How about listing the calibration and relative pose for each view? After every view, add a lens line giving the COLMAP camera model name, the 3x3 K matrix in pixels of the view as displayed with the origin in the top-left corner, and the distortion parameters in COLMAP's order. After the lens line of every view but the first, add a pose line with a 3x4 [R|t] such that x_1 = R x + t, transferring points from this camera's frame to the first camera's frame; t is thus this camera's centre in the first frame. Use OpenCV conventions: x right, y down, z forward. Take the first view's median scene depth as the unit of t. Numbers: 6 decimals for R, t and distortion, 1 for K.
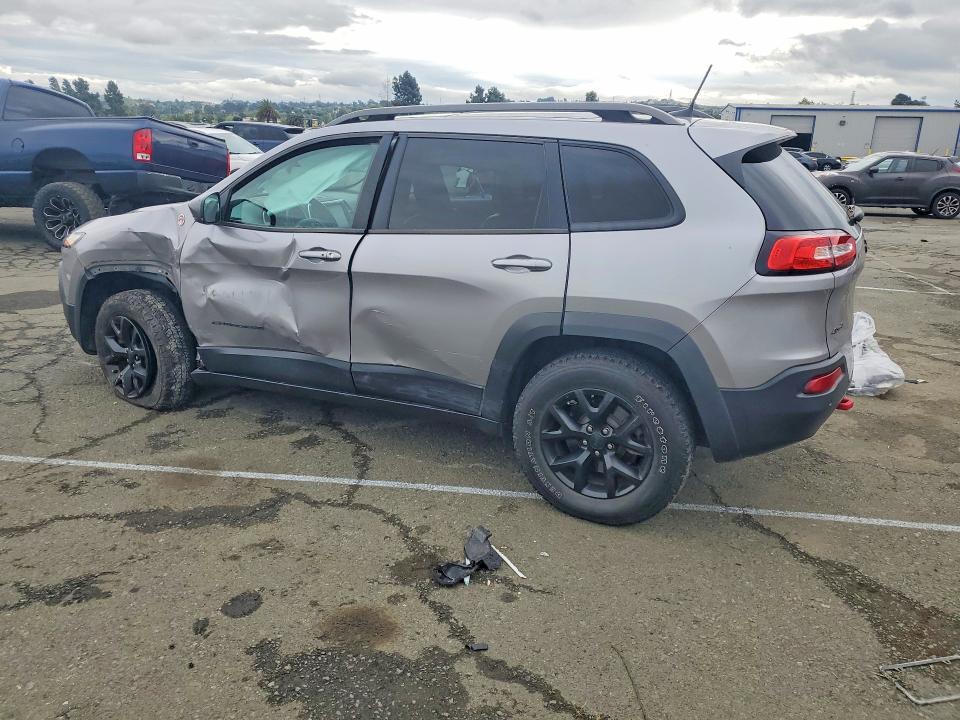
lens RADIAL K [[749.7, 0, 505.0], [0, 749.7, 383.6], [0, 0, 1]] dist [0.015218, 0.009810]
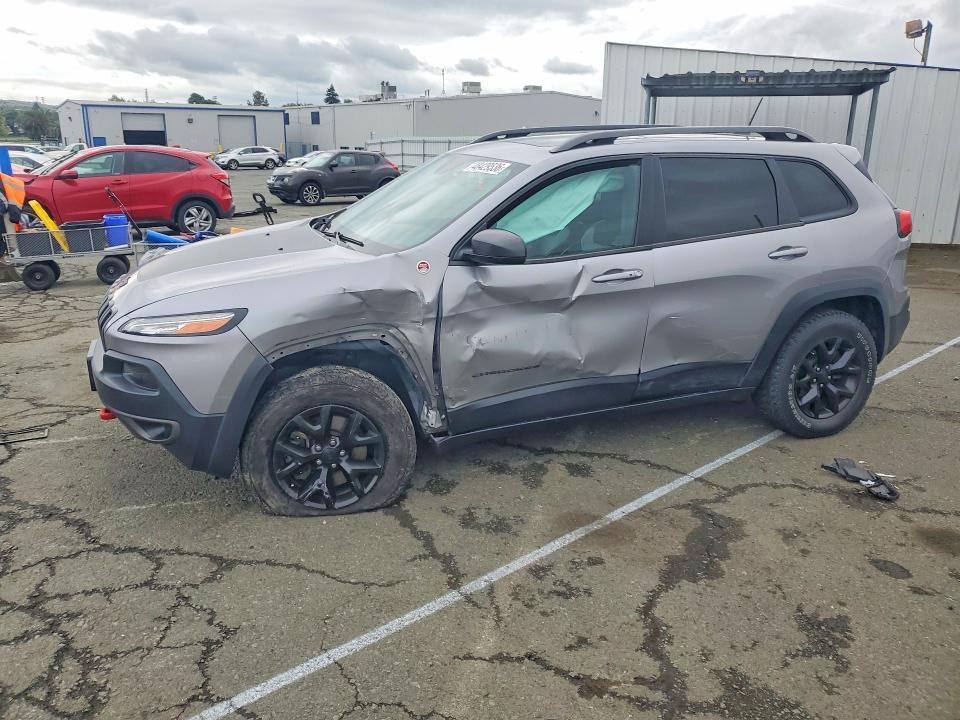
lens RADIAL K [[732.3, 0, 480.0], [0, 732.3, 360.0], [0, 0, 1]] dist [0.013830, 0.009418]
pose [[0.682167, -0.230657, 0.693863, -0.990824], [0.242026, 0.966679, 0.083401, -0.173104], [-0.689979, 0.111040, 0.715262, 0.394967]]
